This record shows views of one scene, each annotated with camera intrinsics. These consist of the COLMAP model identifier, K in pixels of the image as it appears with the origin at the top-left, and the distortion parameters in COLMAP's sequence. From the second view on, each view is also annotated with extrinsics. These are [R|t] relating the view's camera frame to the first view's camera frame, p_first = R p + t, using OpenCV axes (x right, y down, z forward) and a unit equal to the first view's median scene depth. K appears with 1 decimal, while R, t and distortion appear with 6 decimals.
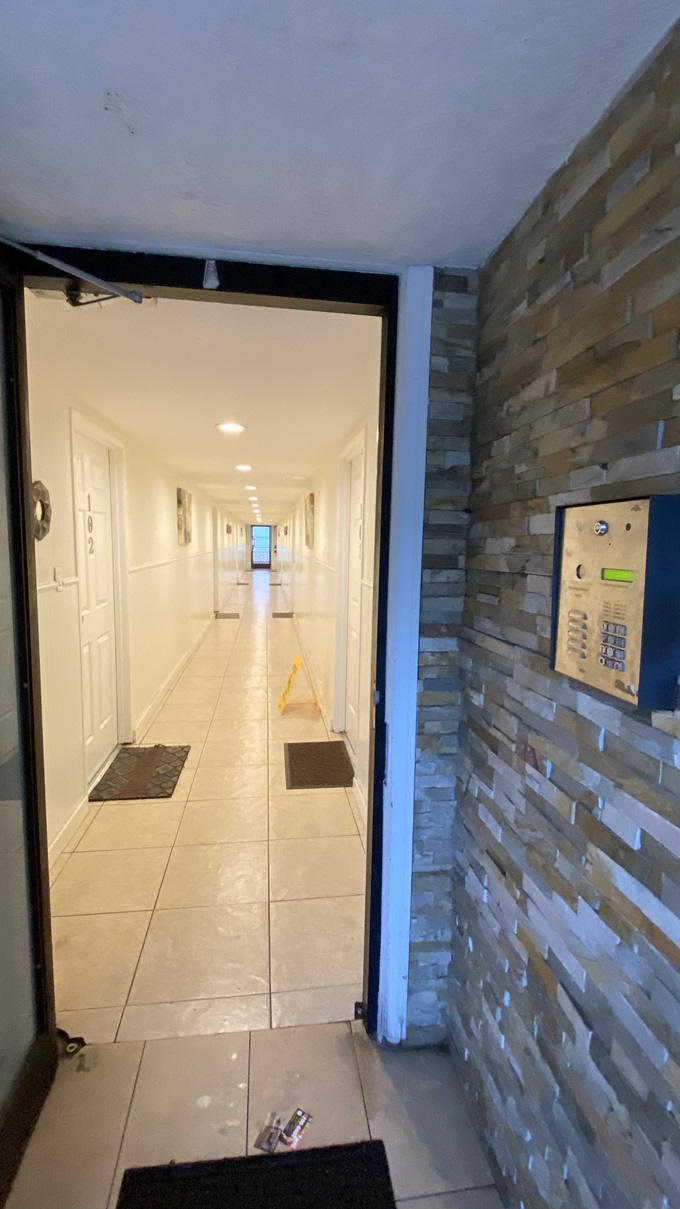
lens RADIAL K [[536.1, 0, 345.1], [0, 536.1, 601.8], [0, 0, 1]] dist [-0.028802, -0.000719]
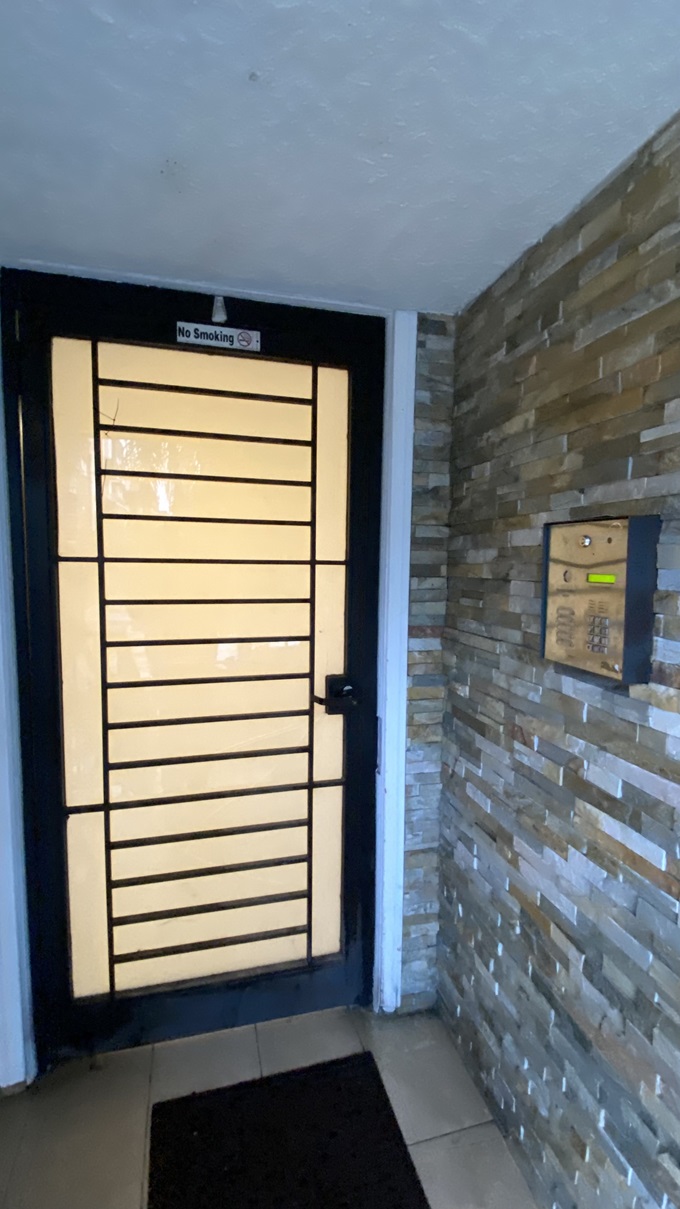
lens RADIAL K [[536.1, 0, 342.1], [0, 536.1, 605.2], [0, 0, 1]] dist [-0.028802, -0.000719]
pose [[0.991553, -0.019639, 0.128208, -0.173753], [0.021560, 0.999675, -0.013614, 0.011553], [-0.127899, 0.016263, 0.991654, -0.116756]]
